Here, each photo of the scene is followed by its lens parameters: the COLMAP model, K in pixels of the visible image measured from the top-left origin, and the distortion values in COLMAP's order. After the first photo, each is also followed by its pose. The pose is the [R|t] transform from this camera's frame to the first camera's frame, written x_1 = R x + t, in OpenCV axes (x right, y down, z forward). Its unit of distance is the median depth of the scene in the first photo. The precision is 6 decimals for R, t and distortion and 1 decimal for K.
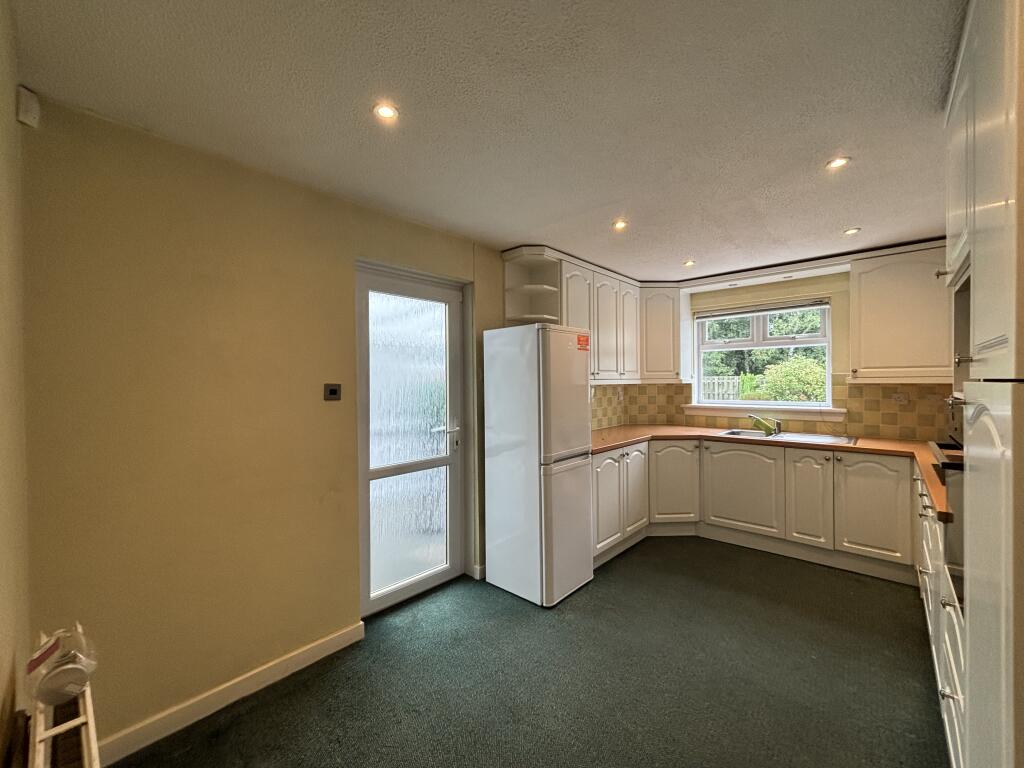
lens RADIAL K [[408.1, 0, 513.8], [0, 408.1, 382.7], [0, 0, 1]] dist [0.000815, -0.000003]
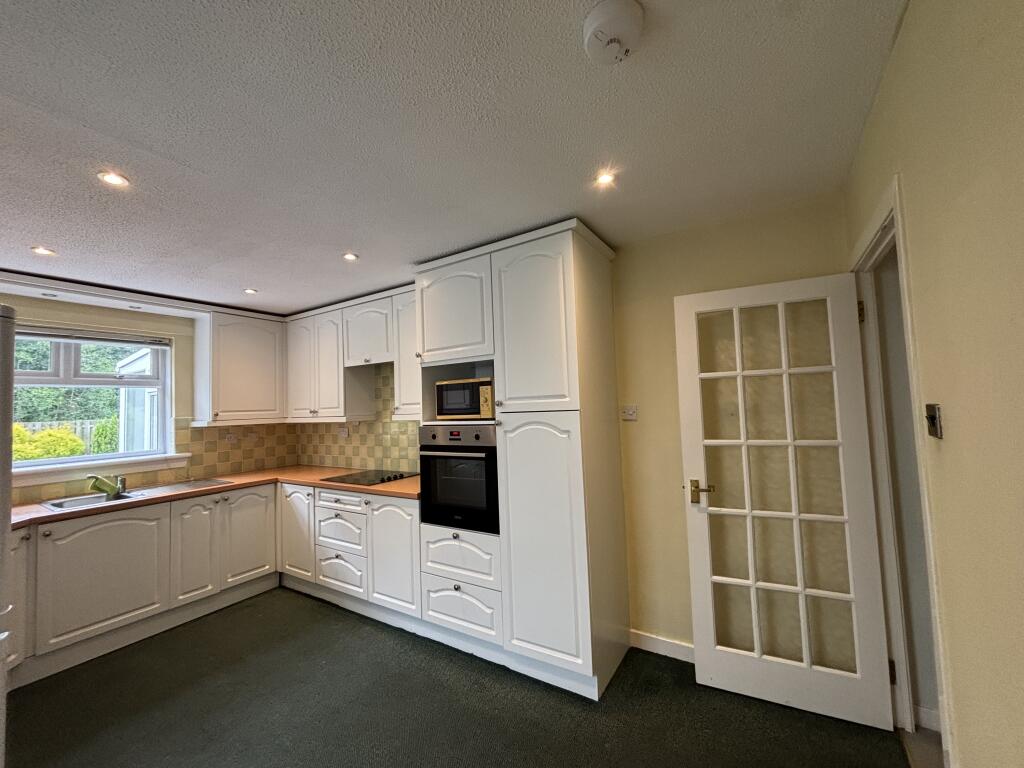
lens RADIAL K [[408.1, 0, 513.8], [0, 408.1, 382.7], [0, 0, 1]] dist [0.000815, -0.000003]
pose [[-0.156129, 0.072066, 0.985104, -0.324905], [0.049685, 0.996645, -0.065036, -0.003052], [-0.986486, 0.038791, -0.159186, 0.383106]]
